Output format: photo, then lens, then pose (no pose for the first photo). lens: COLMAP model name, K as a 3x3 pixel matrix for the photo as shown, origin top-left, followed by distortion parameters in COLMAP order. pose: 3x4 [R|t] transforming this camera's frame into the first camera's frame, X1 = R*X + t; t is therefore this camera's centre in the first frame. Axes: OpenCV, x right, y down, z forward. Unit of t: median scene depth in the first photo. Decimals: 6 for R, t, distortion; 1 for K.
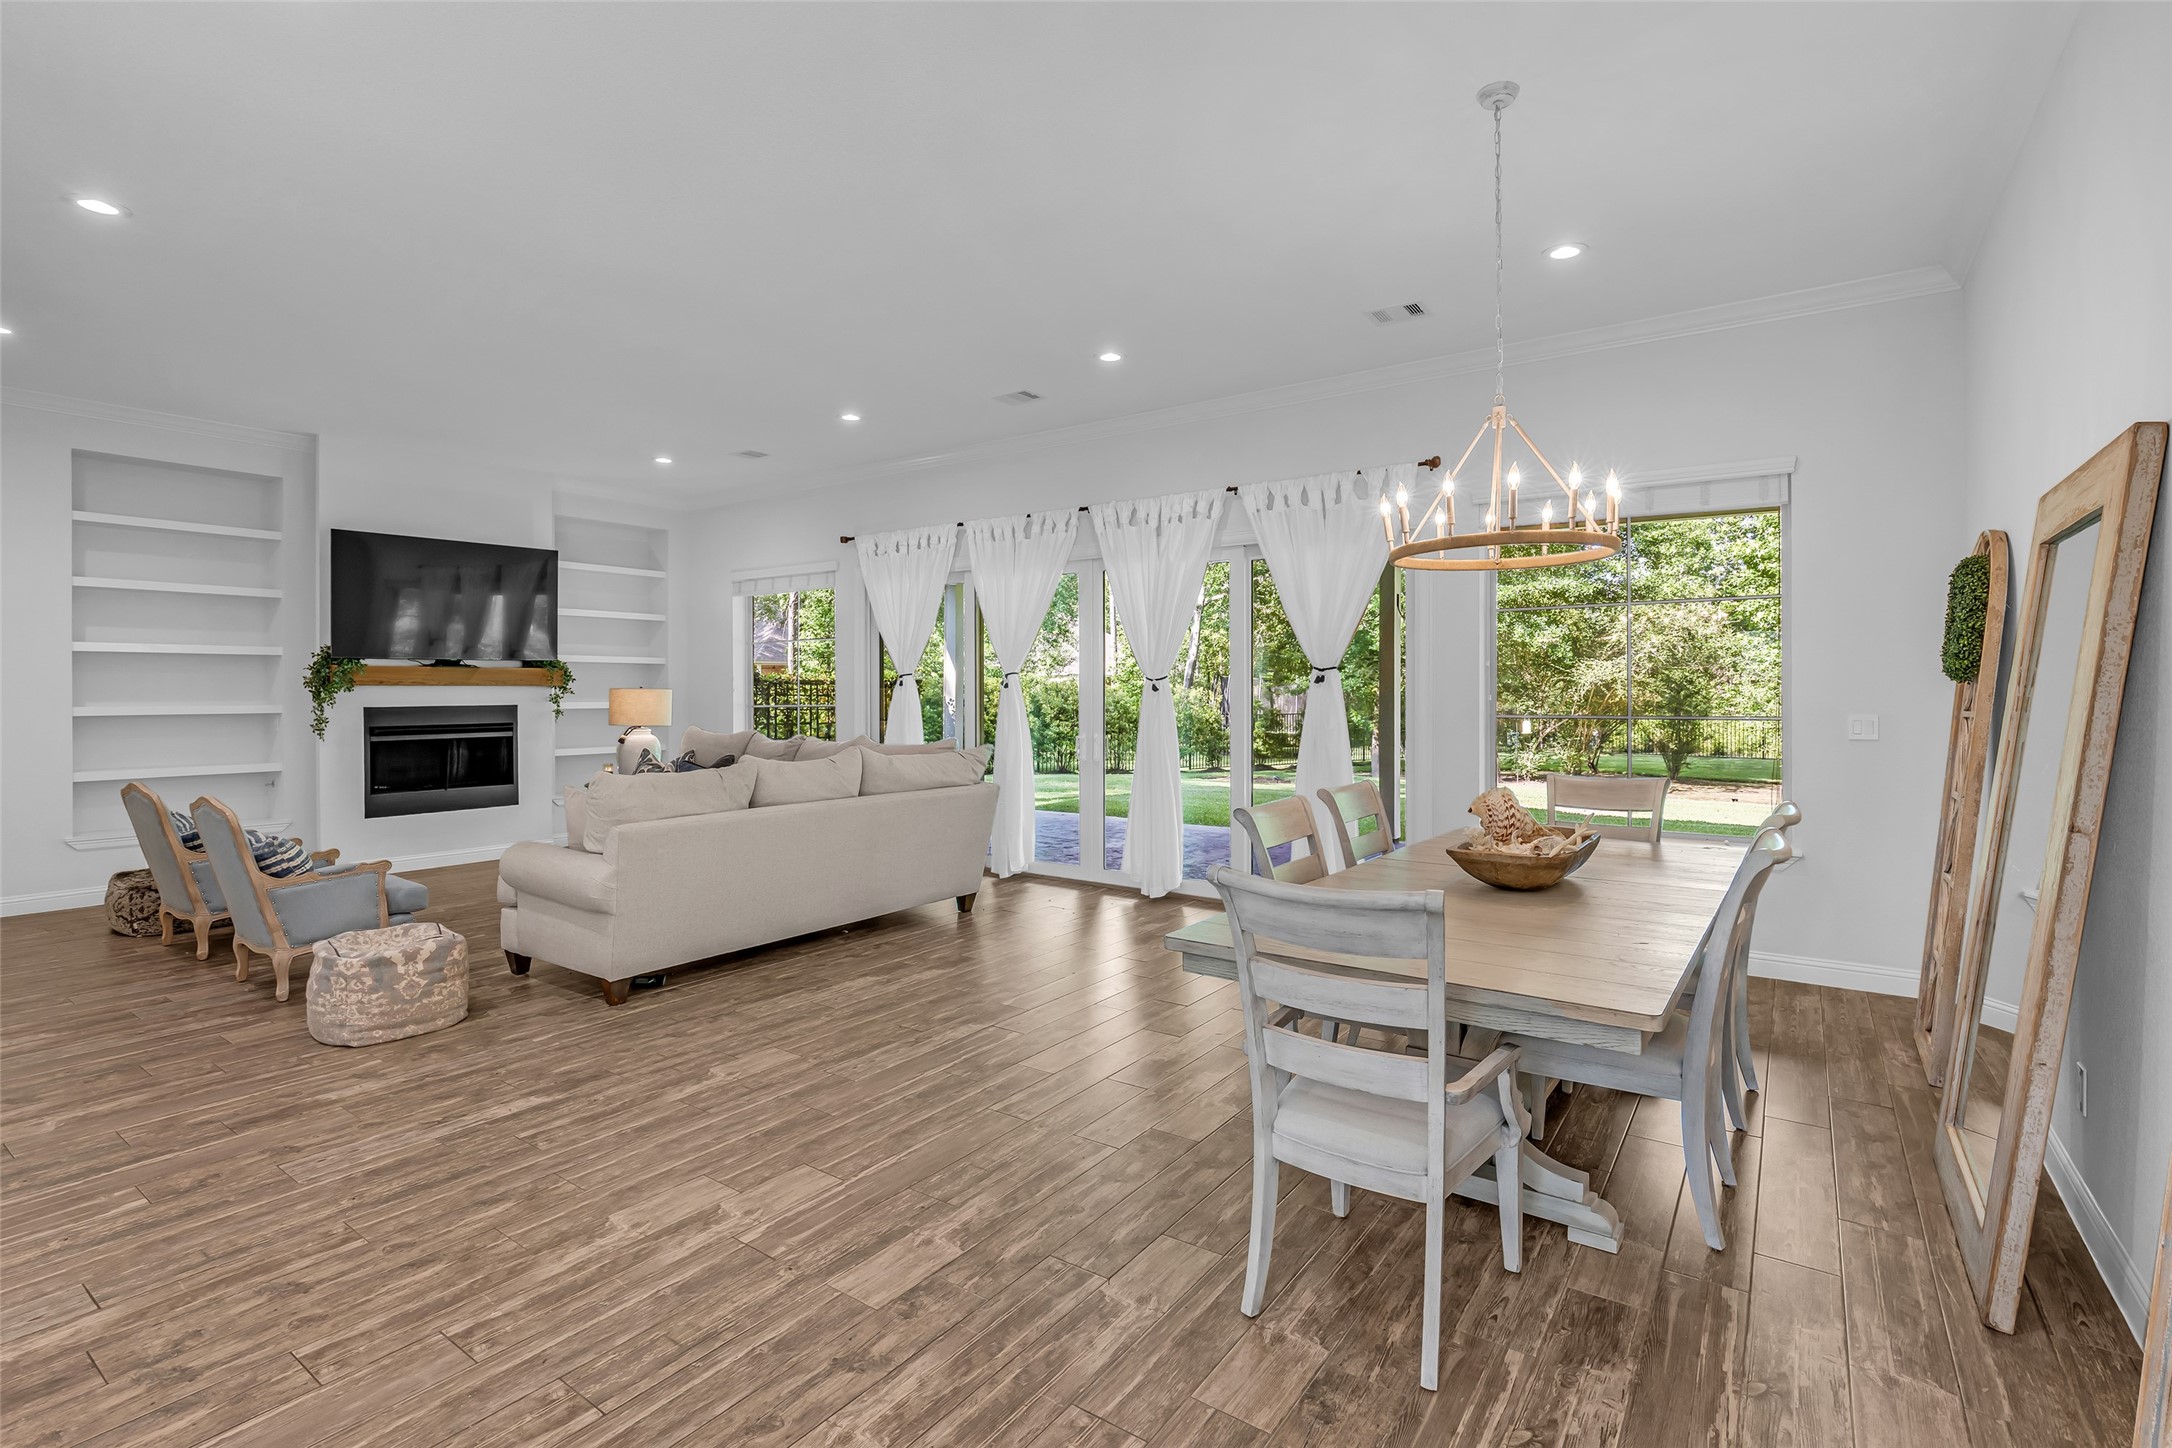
lens RADIAL K [[1003.6, 0, 1091.5], [0, 1003.6, 714.7], [0, 0, 1]] dist [0.001774, -0.020675]
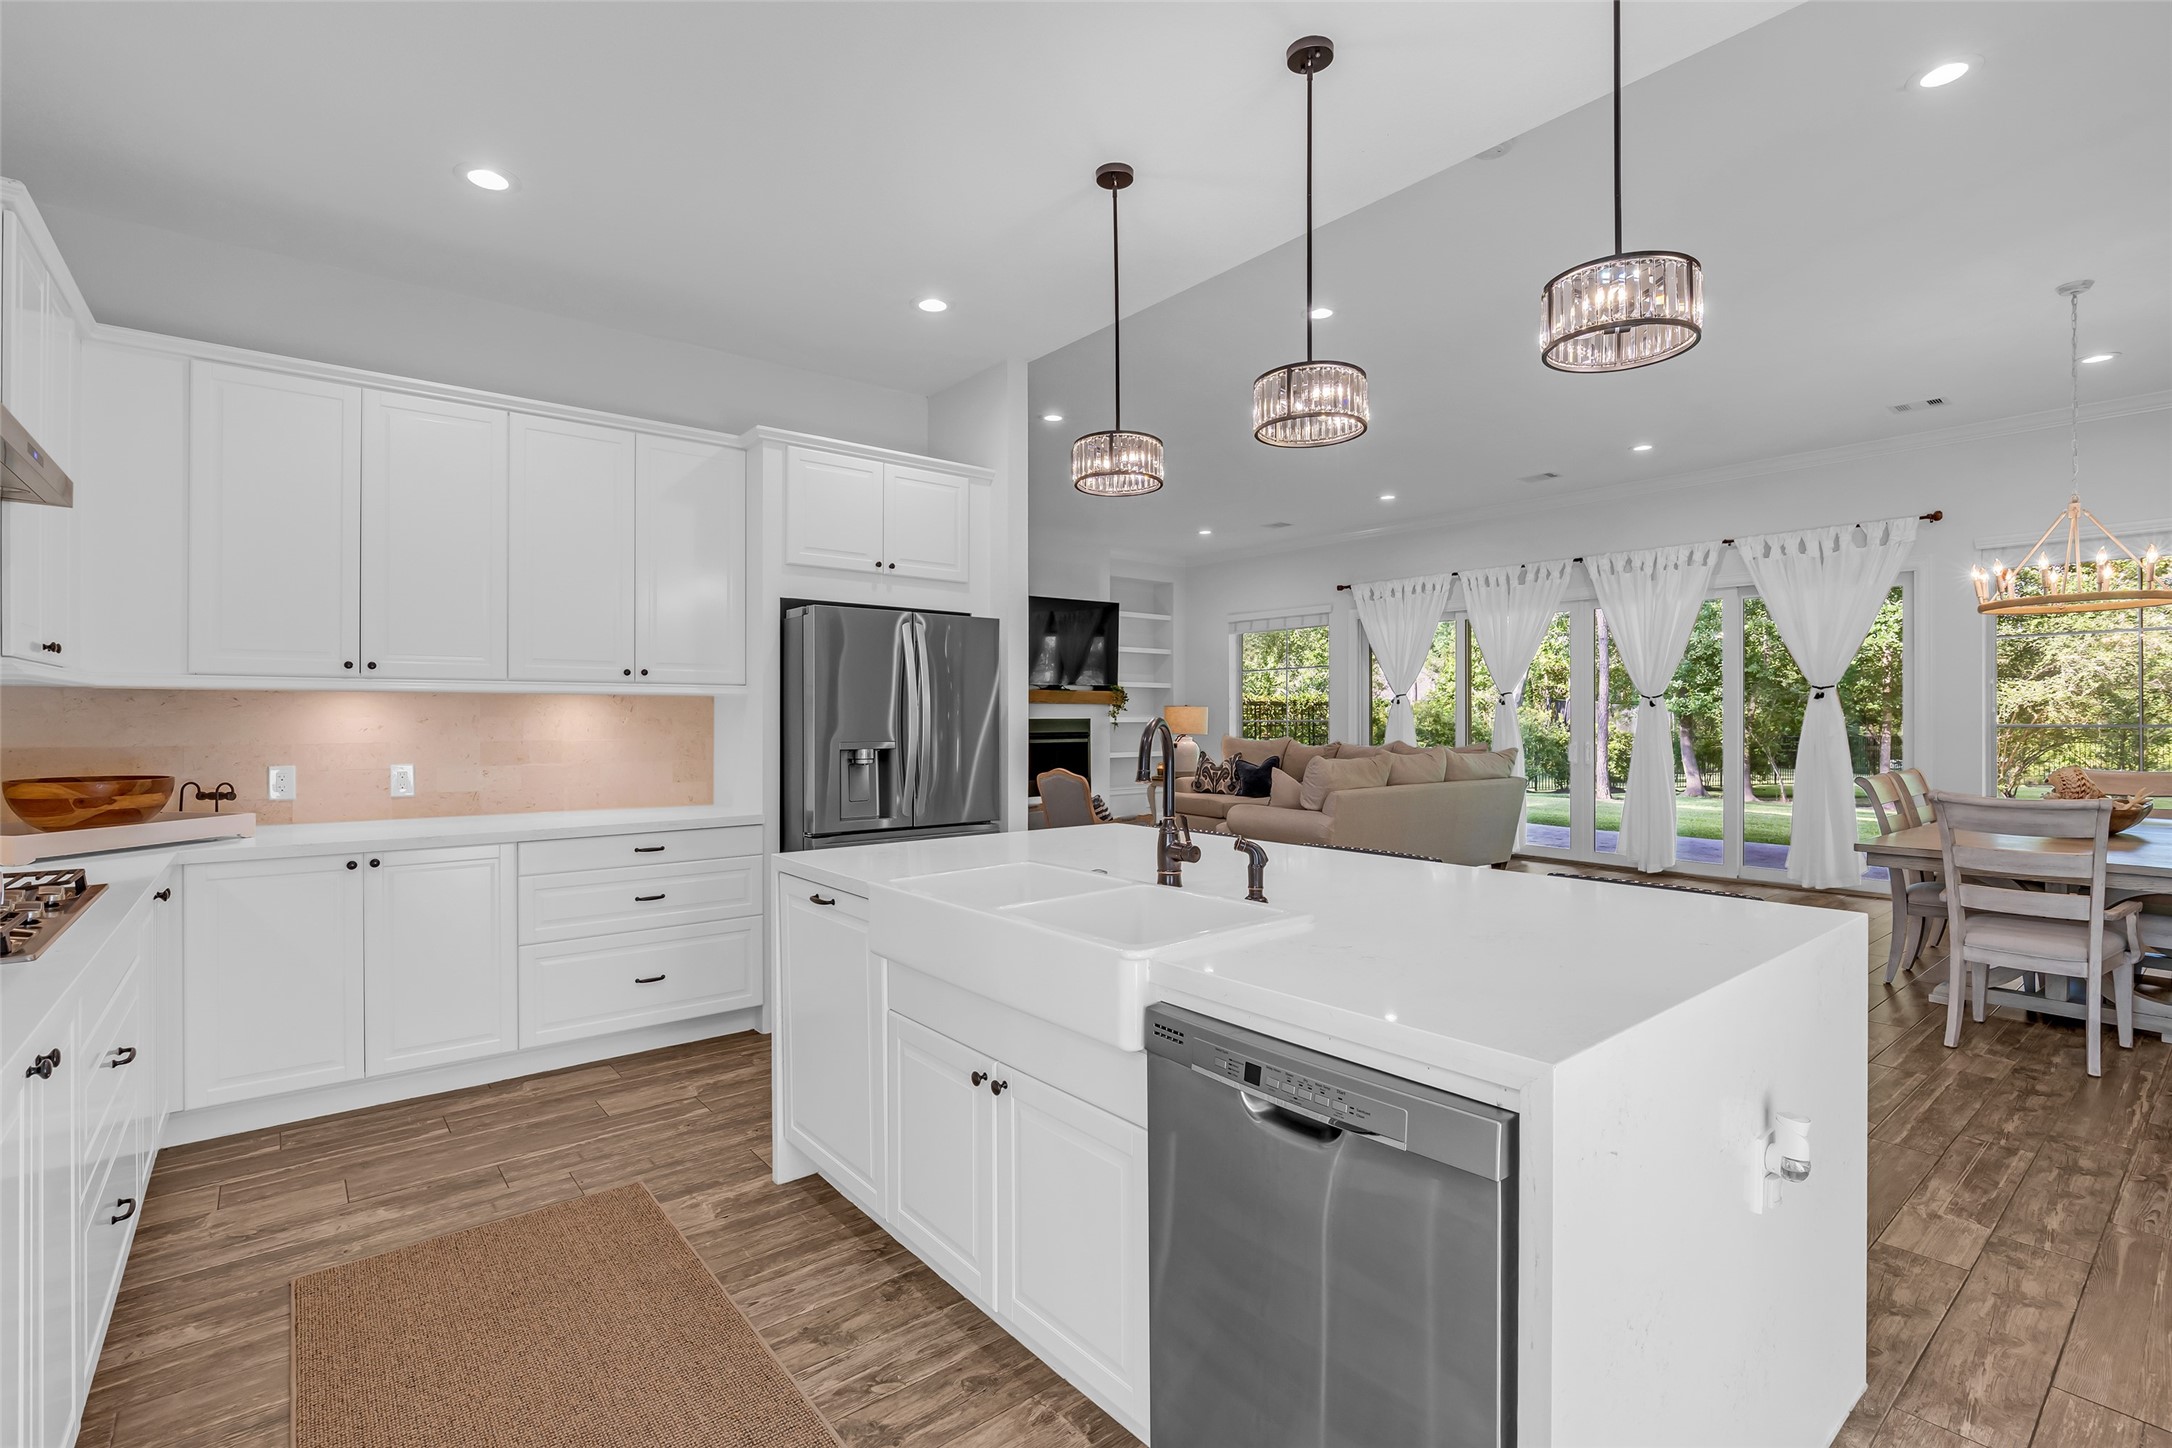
lens RADIAL K [[996.3, 0, 1076.7], [0, 996.3, 733.6], [0, 0, 1]] dist [-0.023177, 0.007191]
pose [[0.961802, 0.005718, -0.273687, -0.289511], [-0.007489, 0.999957, -0.005426, 0.022341], [0.273644, 0.007269, 0.961804, -0.370445]]
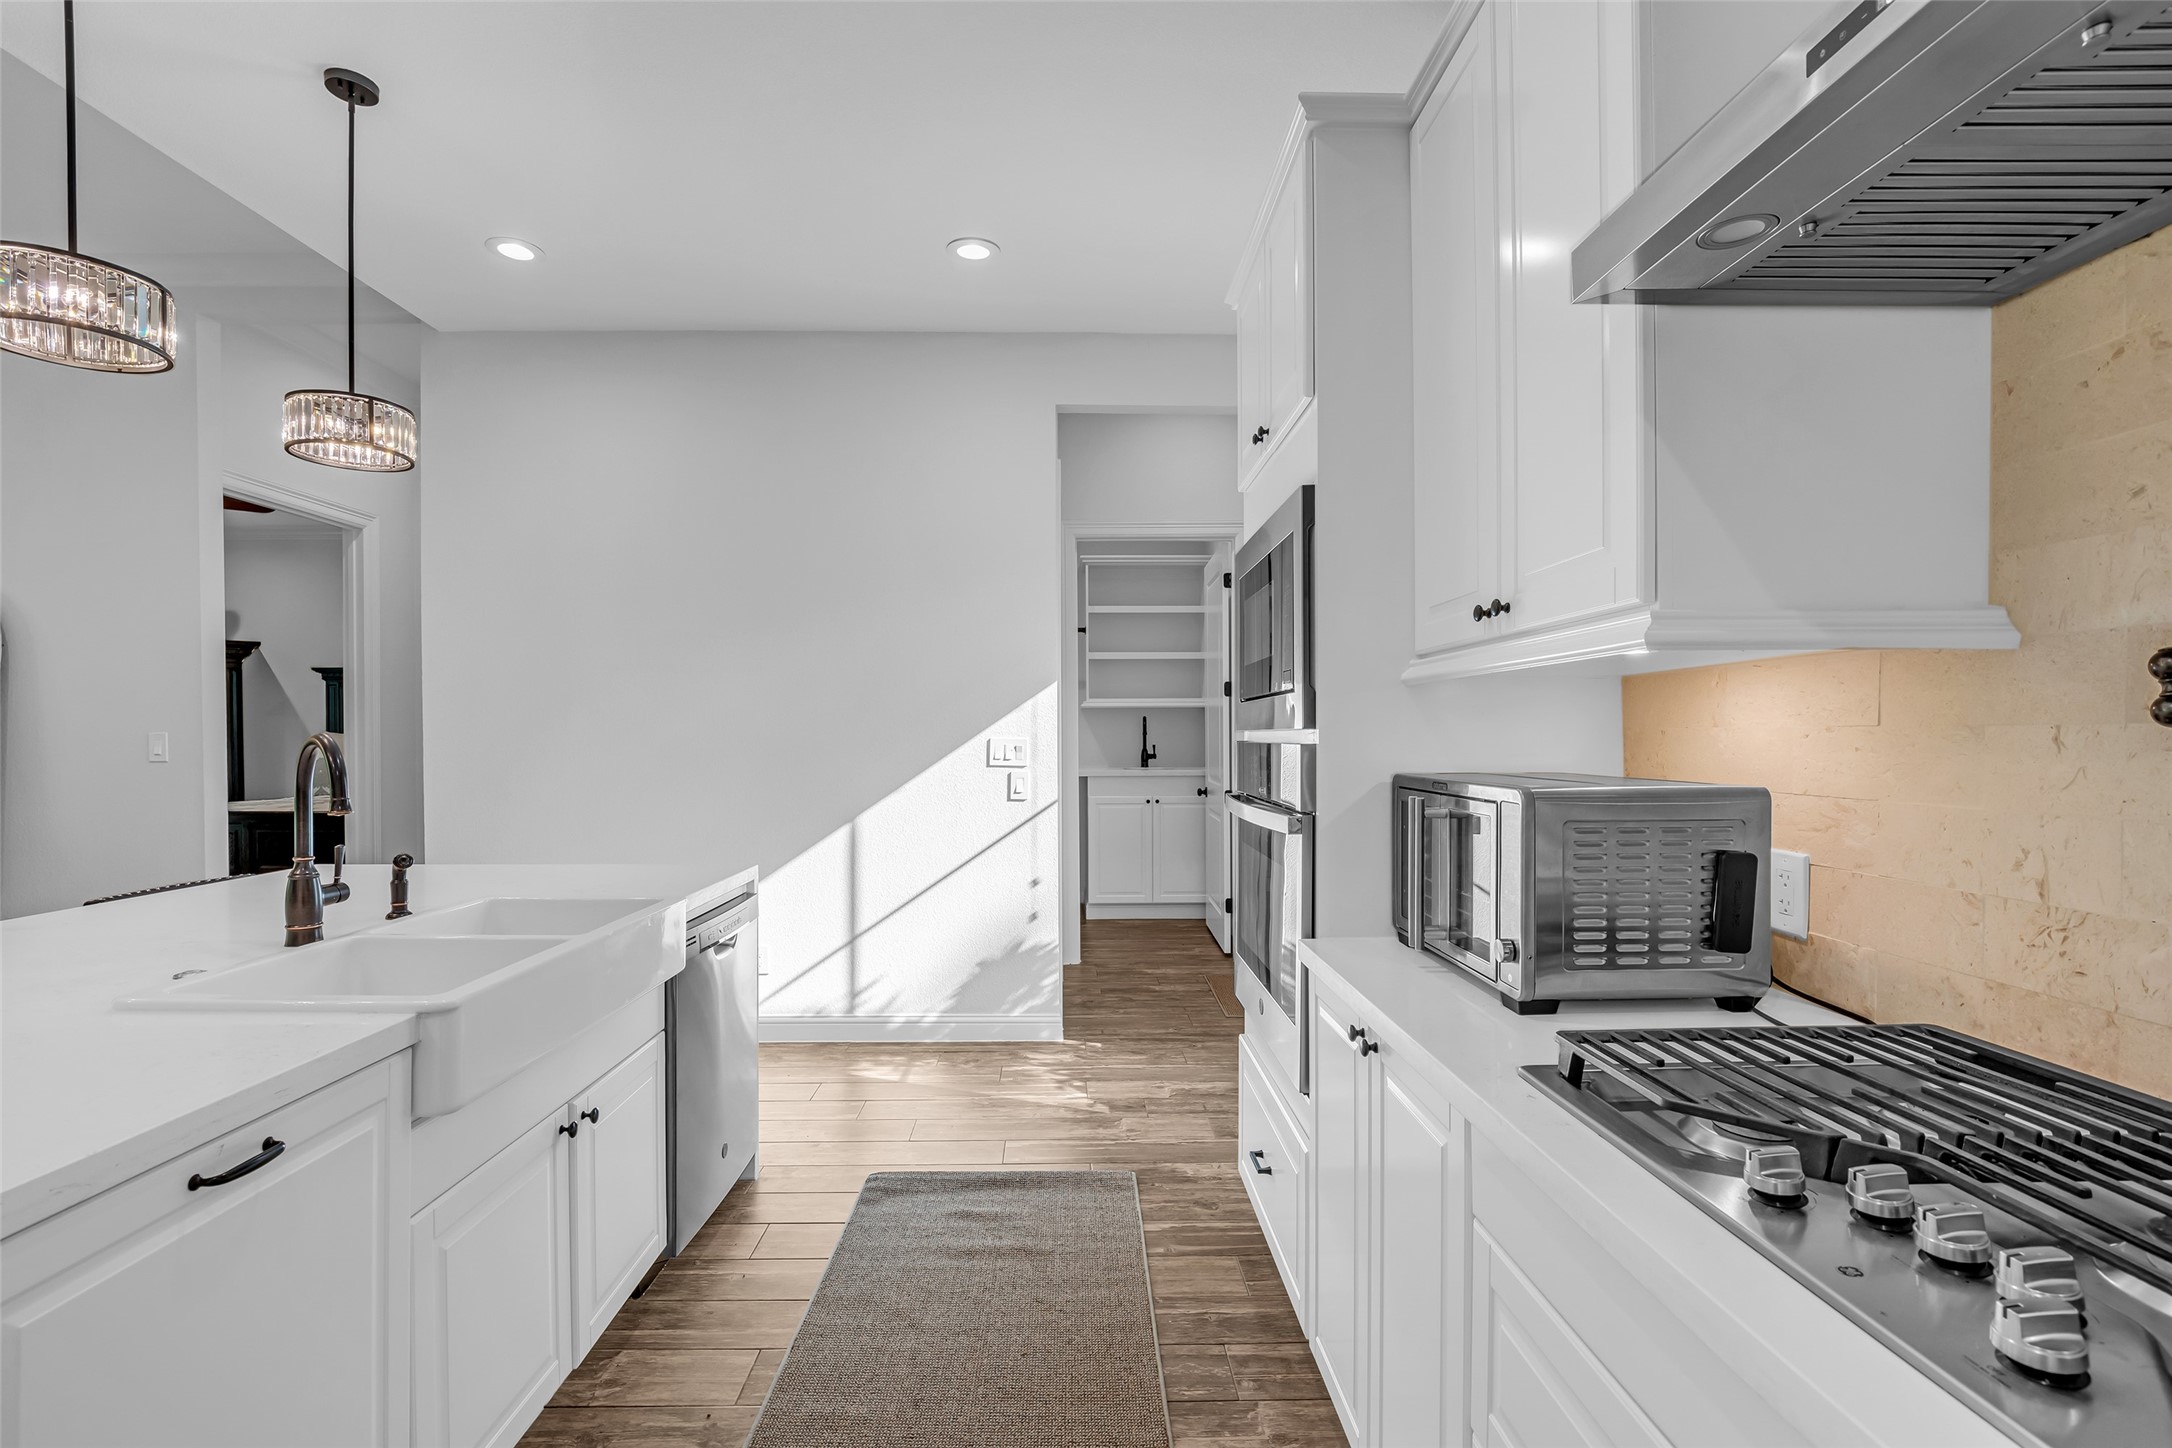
lens RADIAL K [[991.7, 0, 1080.0], [0, 991.7, 745.2], [0, 0, 1]] dist [-0.022219, 0.007458]
pose [[-0.588566, -0.005421, 0.808431, -0.697485], [0.020449, 0.999558, 0.021590, 0.015821], [-0.808191, 0.029239, -0.588195, -0.049451]]
